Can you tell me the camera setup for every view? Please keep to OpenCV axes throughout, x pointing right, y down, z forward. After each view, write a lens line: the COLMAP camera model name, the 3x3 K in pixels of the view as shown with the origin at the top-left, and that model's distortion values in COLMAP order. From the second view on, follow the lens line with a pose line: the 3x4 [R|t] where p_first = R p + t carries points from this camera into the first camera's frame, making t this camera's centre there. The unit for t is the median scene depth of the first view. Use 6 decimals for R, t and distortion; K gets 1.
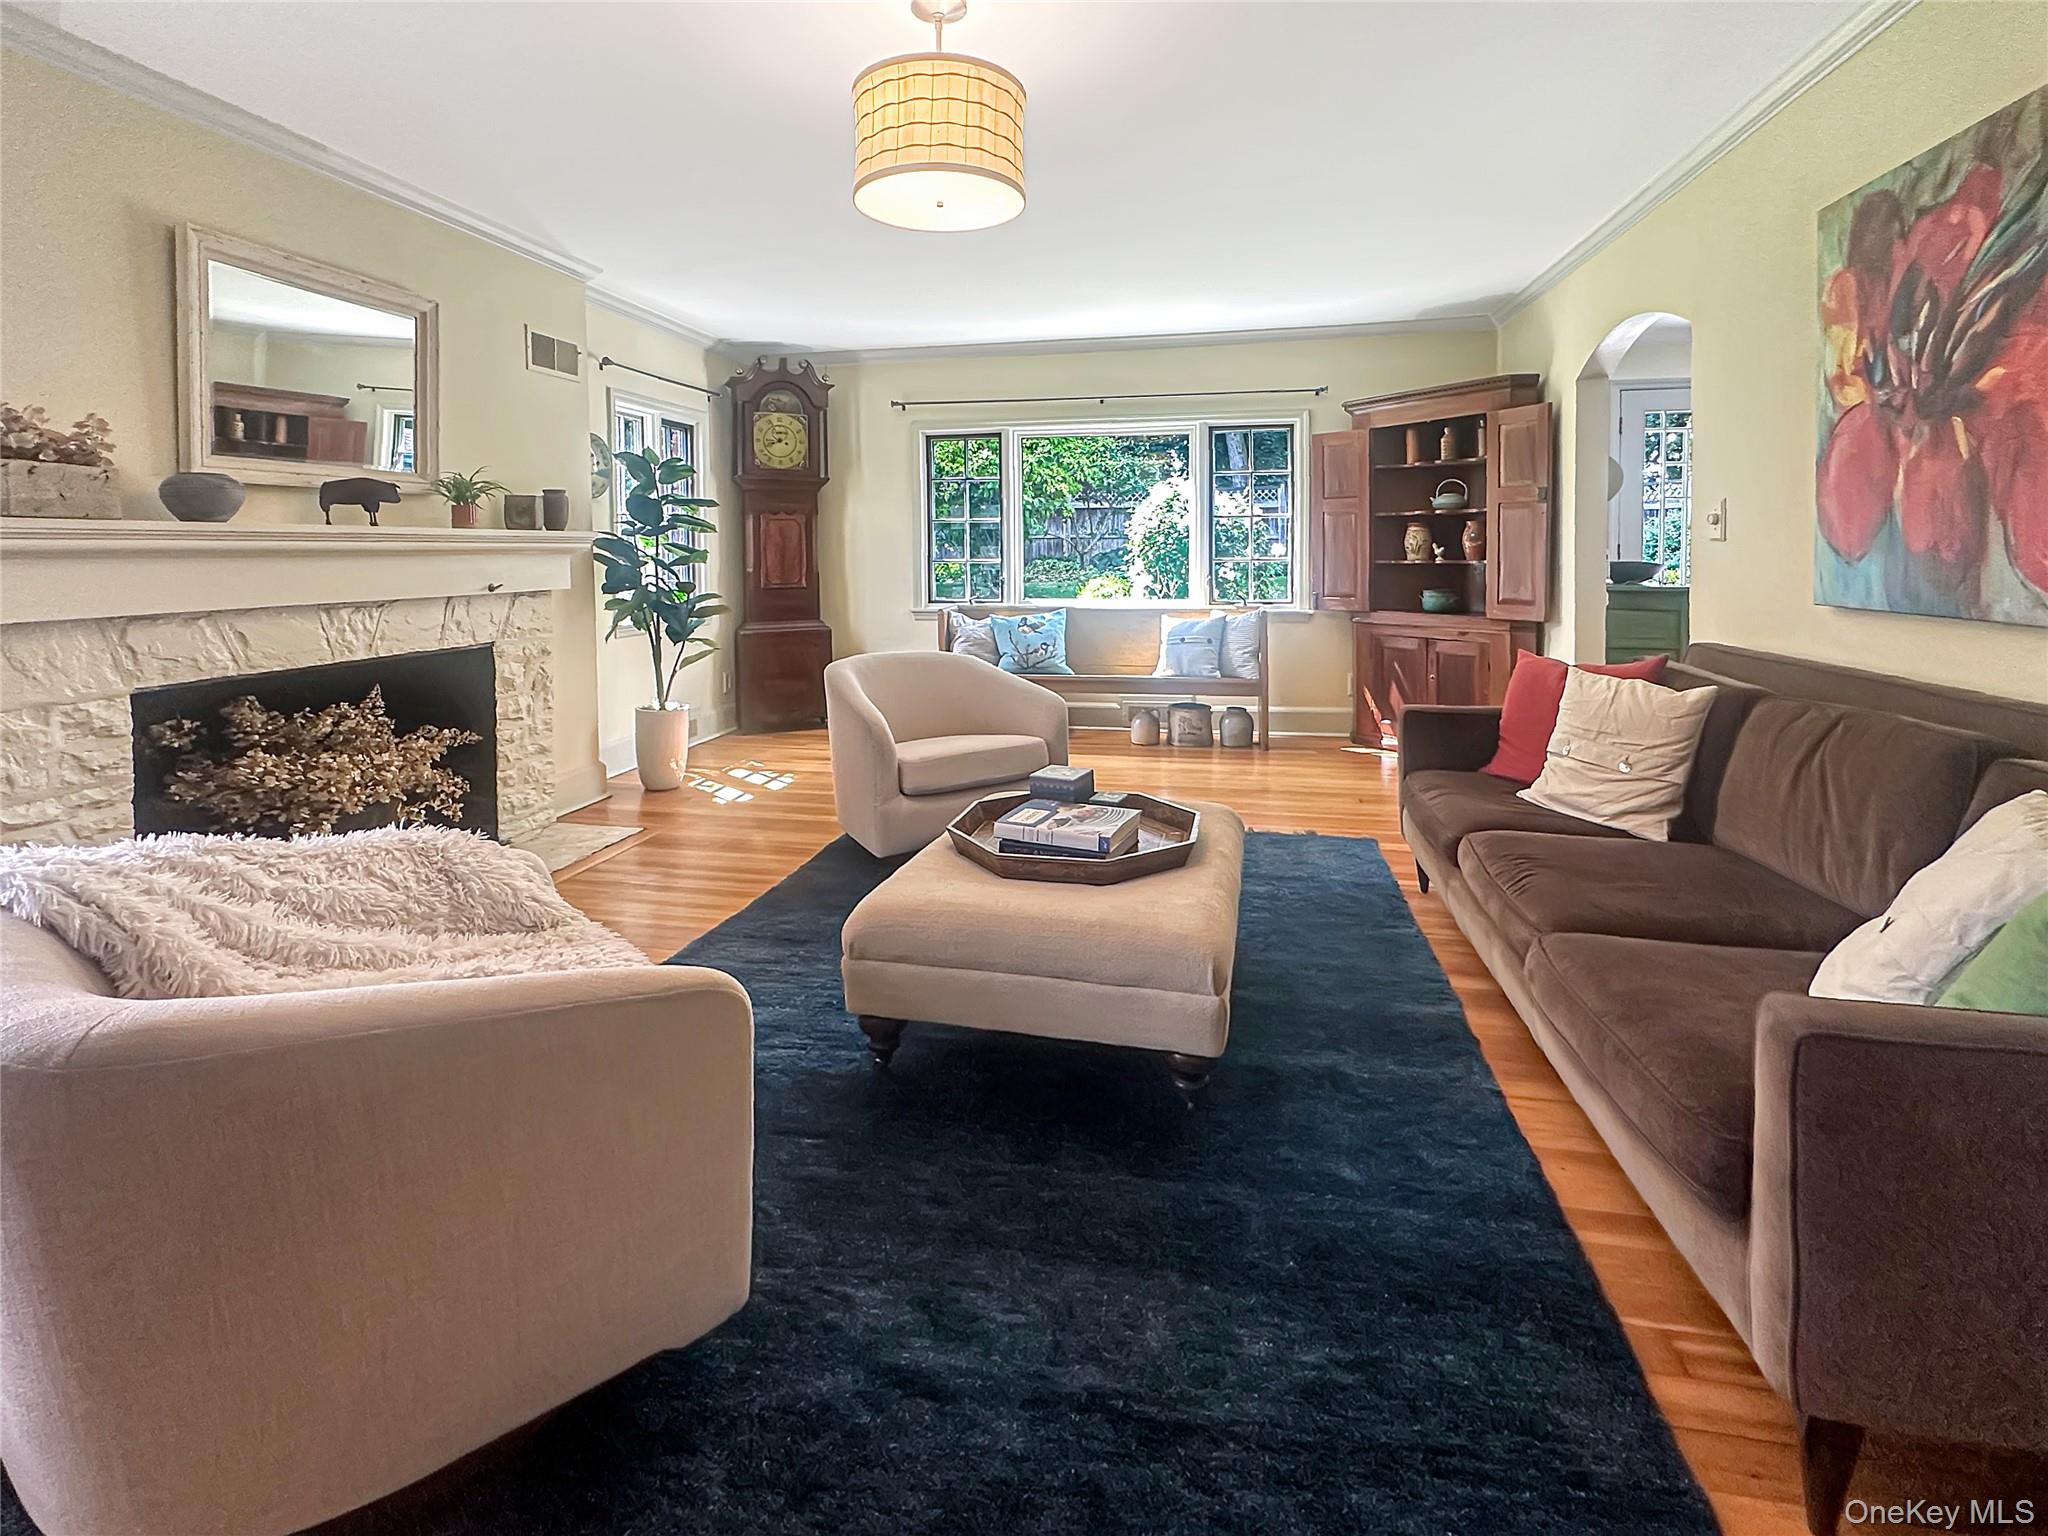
lens RADIAL K [[898.5, 0, 1023.2], [0, 898.5, 556.4], [0, 0, 1]] dist [0.003220, 0.001323]
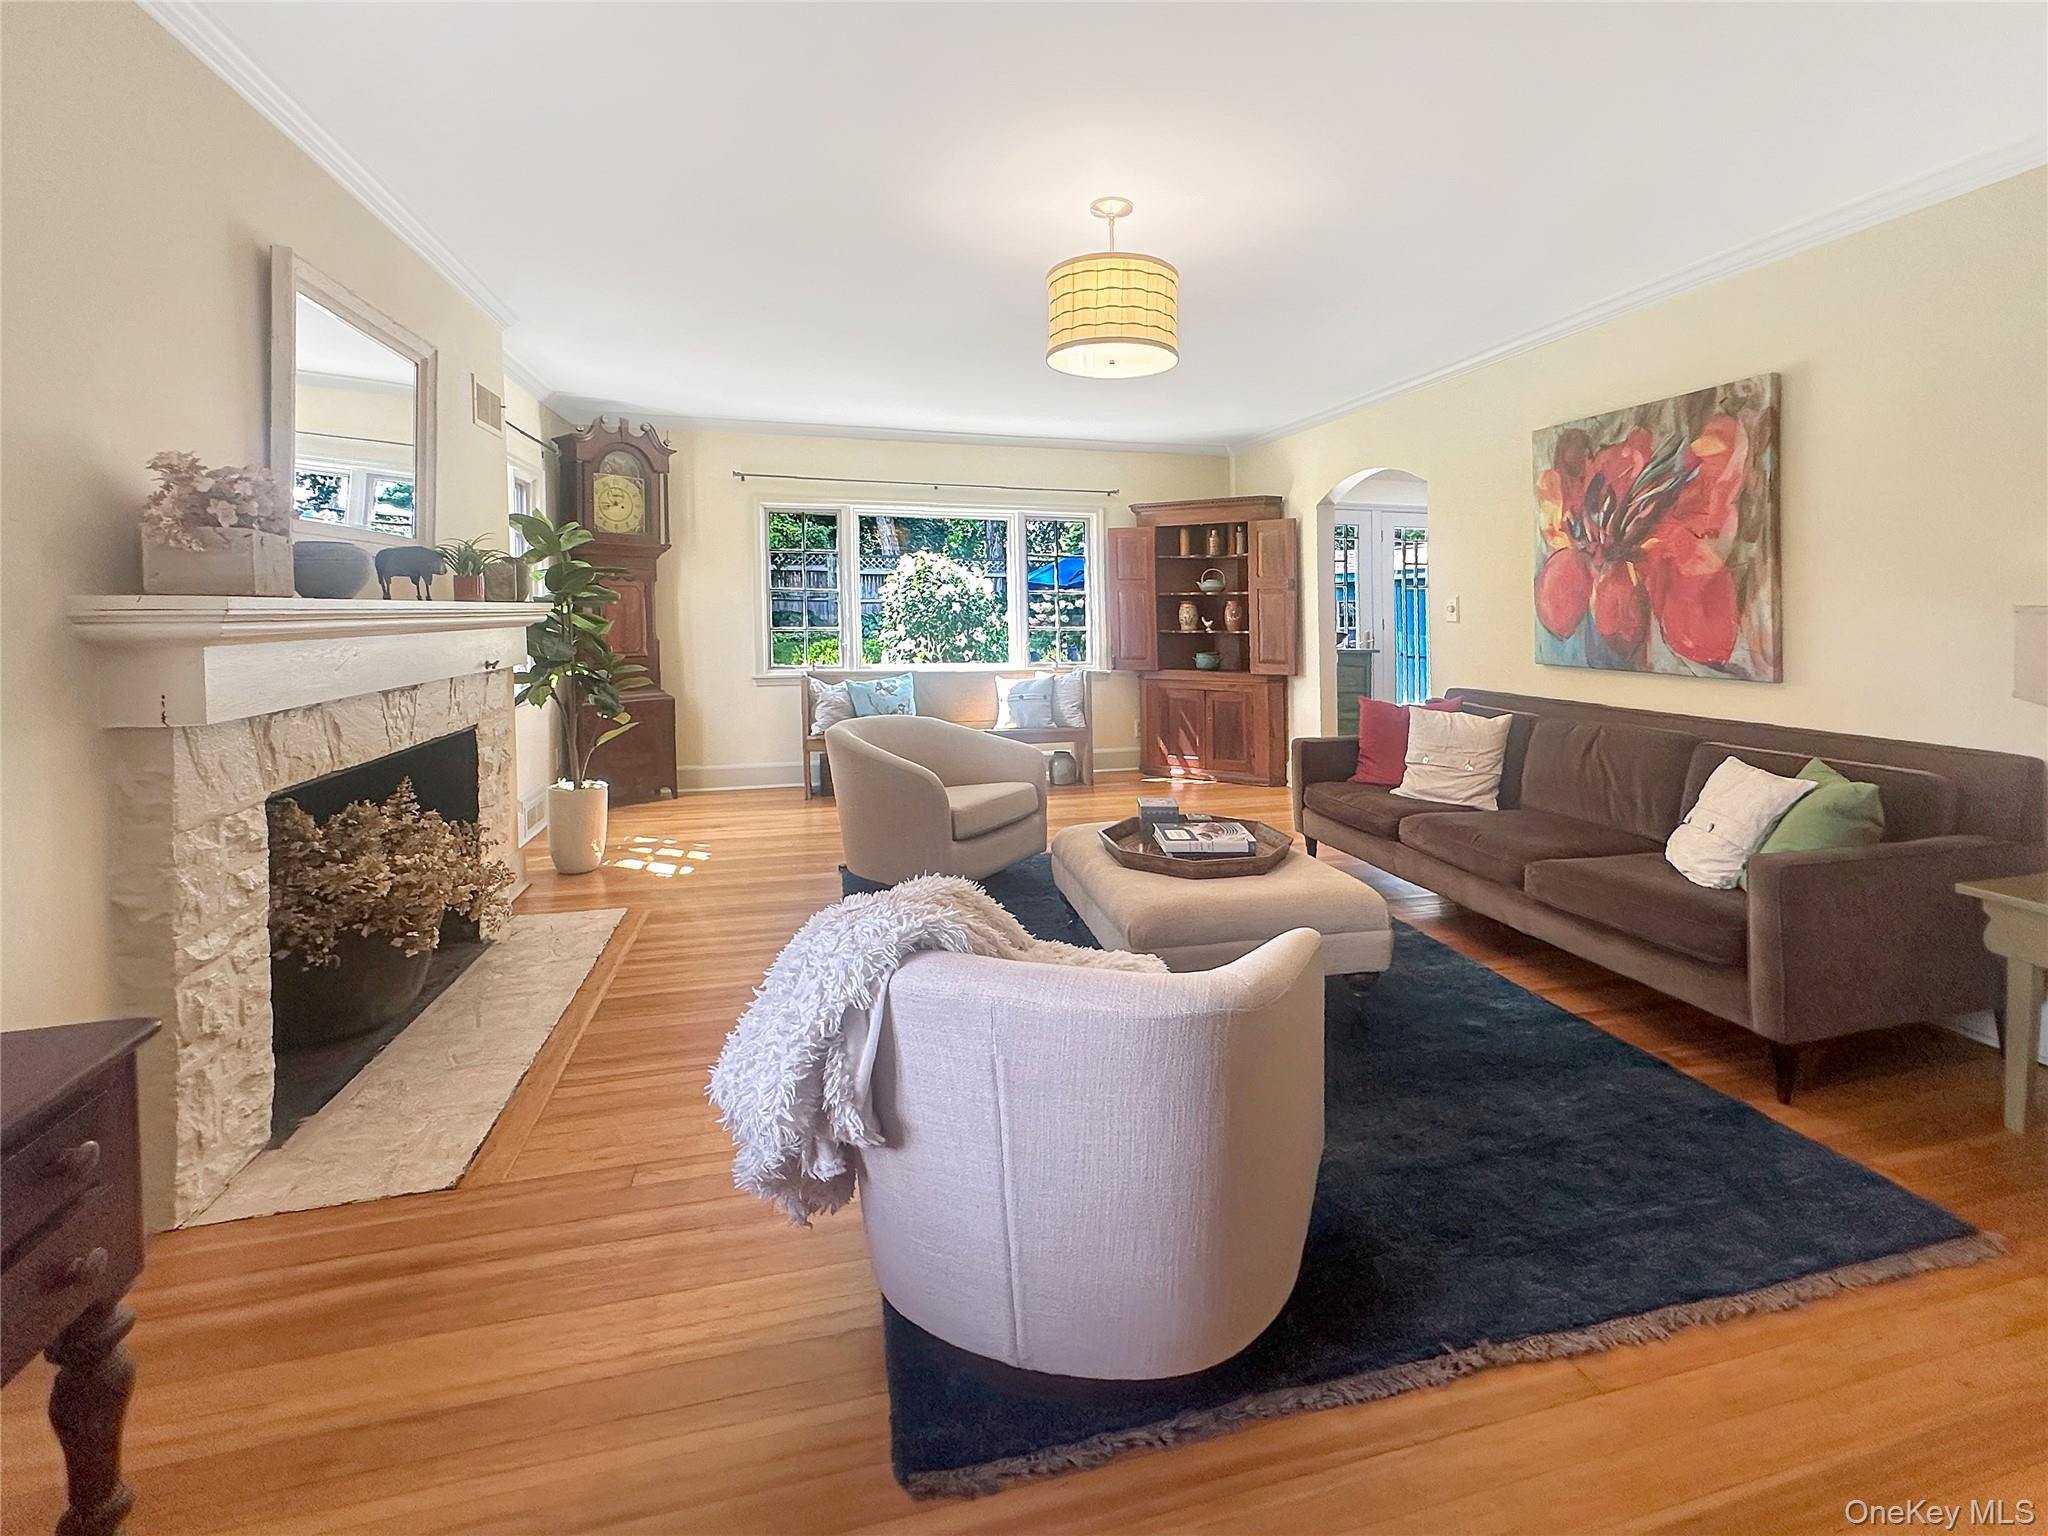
lens RADIAL K [[857.5, 0, 1023.2], [0, 857.5, 596.7], [0, 0, 1]] dist [0.001294, 0.000301]
pose [[0.902674, 0.017738, 0.429958, -0.641343], [-0.007734, 0.999657, -0.025004, -0.022570], [-0.430255, 0.019245, 0.902502, -0.038114]]
